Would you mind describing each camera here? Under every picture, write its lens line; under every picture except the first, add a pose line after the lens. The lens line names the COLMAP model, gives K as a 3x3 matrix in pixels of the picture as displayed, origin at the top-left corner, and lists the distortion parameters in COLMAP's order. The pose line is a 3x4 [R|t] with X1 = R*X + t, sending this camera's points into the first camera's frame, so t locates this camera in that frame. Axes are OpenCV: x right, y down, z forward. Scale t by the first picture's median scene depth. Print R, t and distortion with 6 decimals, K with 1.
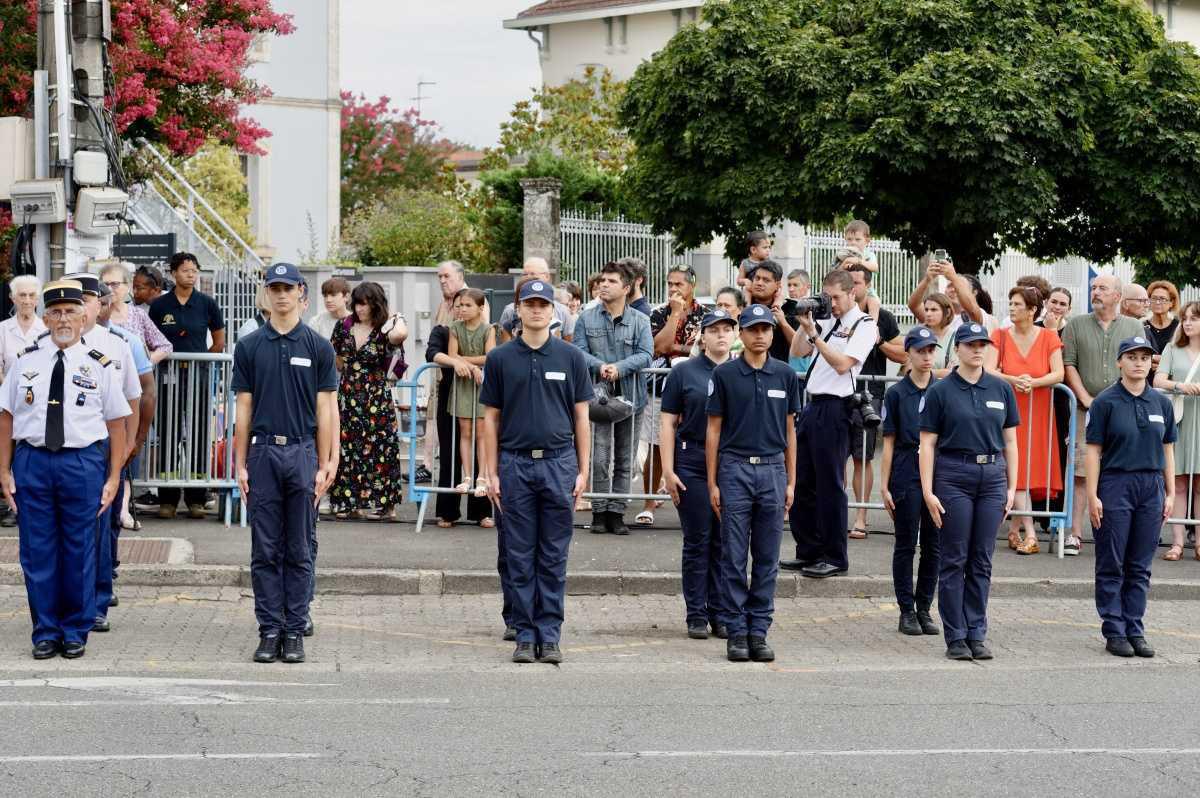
lens RADIAL K [[2482.9, 0, 600.0], [0, 2482.9, 399.0], [0, 0, 1]] dist [-0.002277, 0.041300]
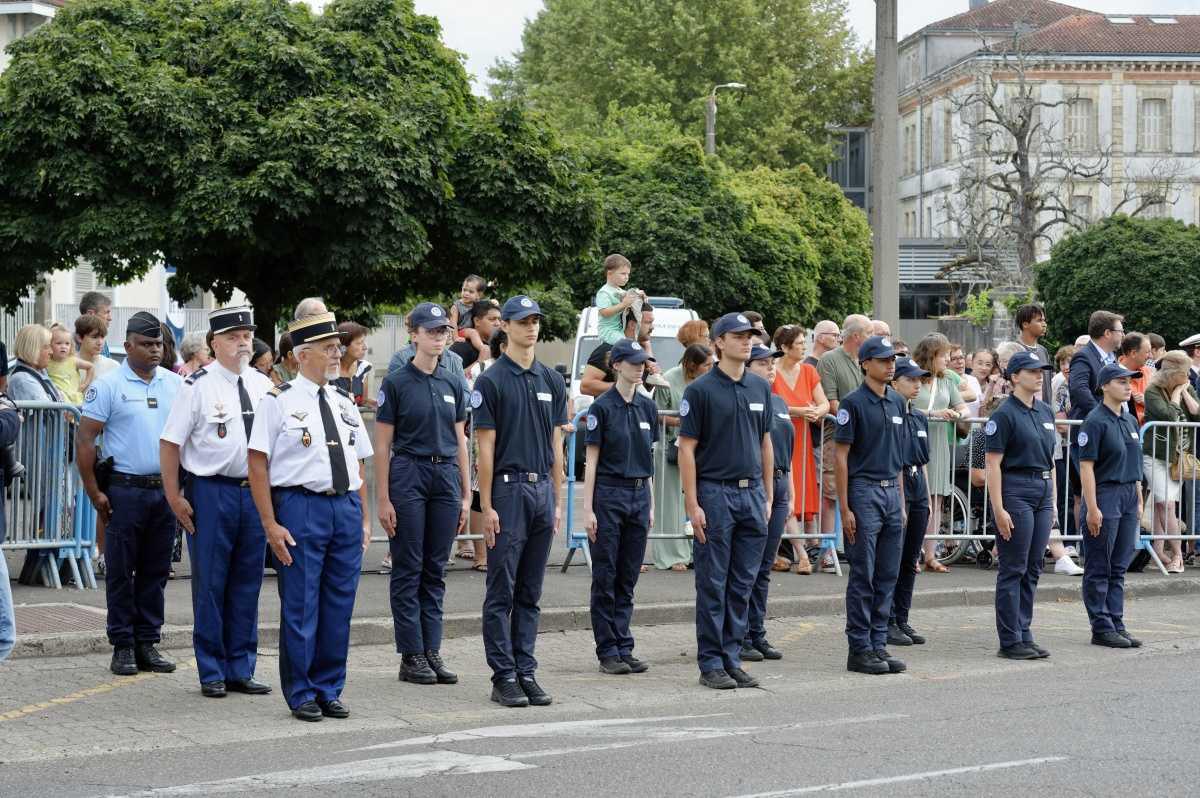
lens RADIAL K [[2559.4, 0, 600.0], [0, 2559.4, 399.0], [0, 0, 1]] dist [0.019762, 0.175960]
pose [[0.868650, -0.017419, 0.495120, -0.277763], [0.029190, 0.999445, -0.016048, 0.001381], [-0.494566, 0.028393, 0.868676, 0.052795]]
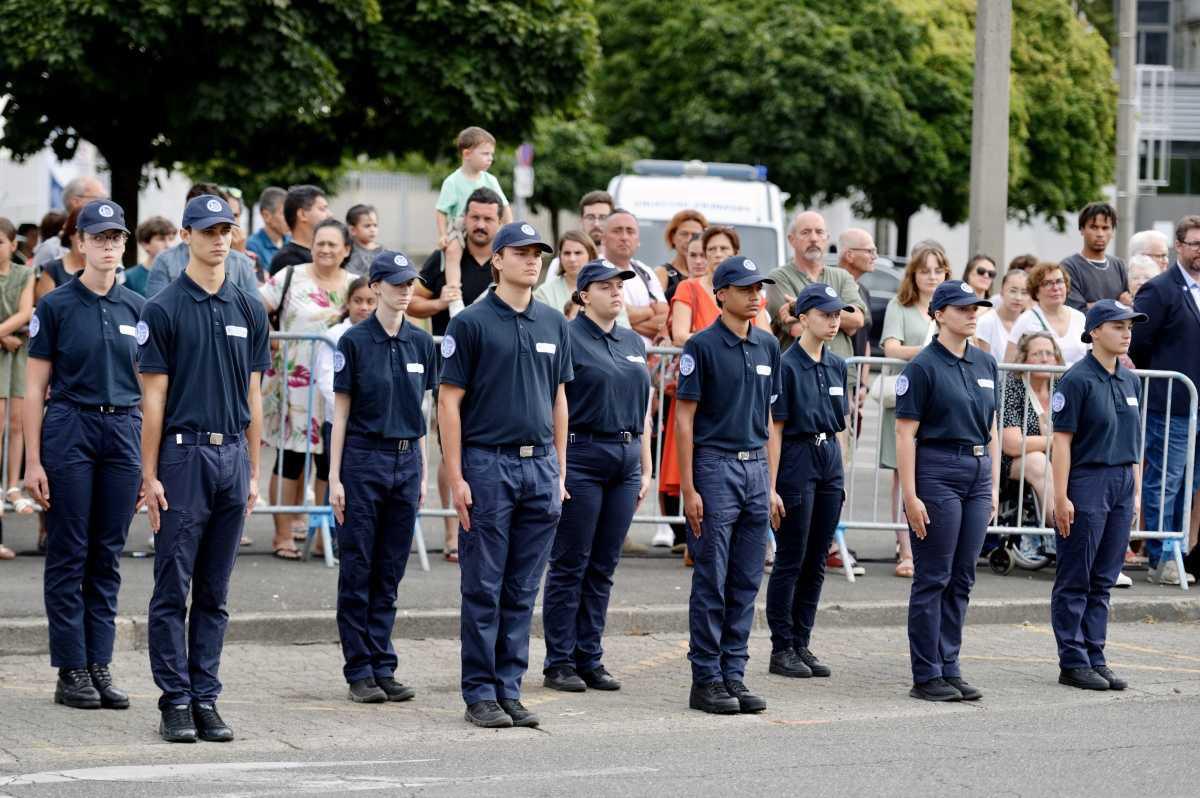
lens RADIAL K [[3807.9, 0, 601.4], [0, 3807.9, 517.1], [0, 0, 1]] dist [-0.036738, 1.421928]
pose [[0.894909, -0.020260, 0.445788, -0.241725], [0.001833, 0.999127, 0.041728, -0.002828], [-0.446245, -0.036526, 0.894165, -0.022031]]
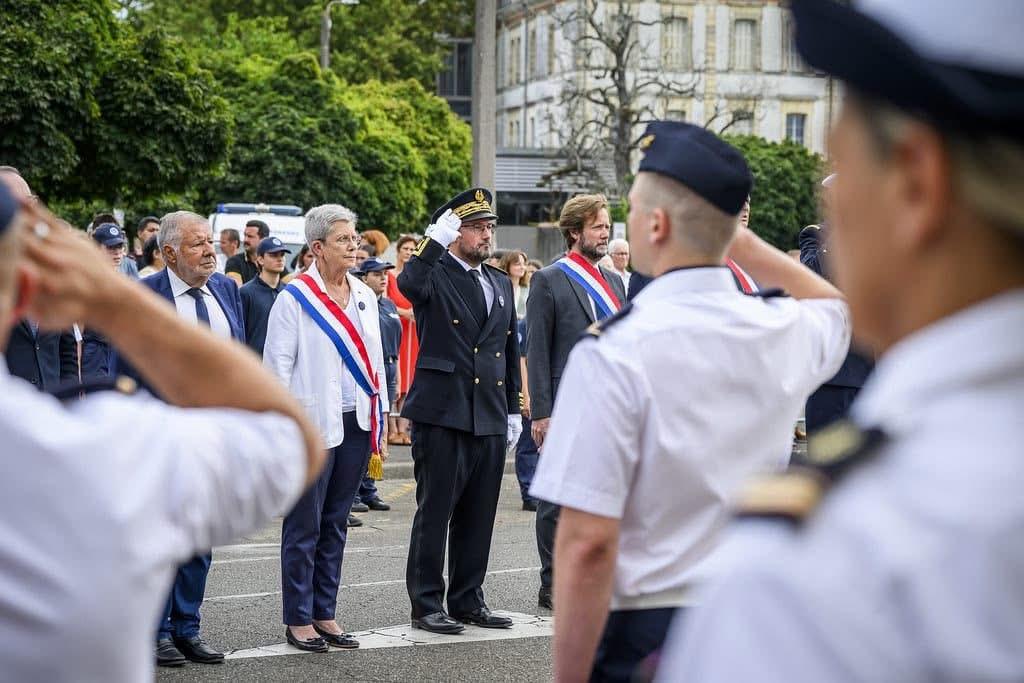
lens RADIAL K [[2541.0, 0, 512.0], [0, 2541.0, 341.5], [0, 0, 1]] dist [0.017749, -0.661625]
pose [[0.803596, -0.016145, 0.594957, -0.351487], [0.017472, 0.999841, 0.003532, 0.002469], [-0.594919, 0.007557, 0.803750, -0.055590]]
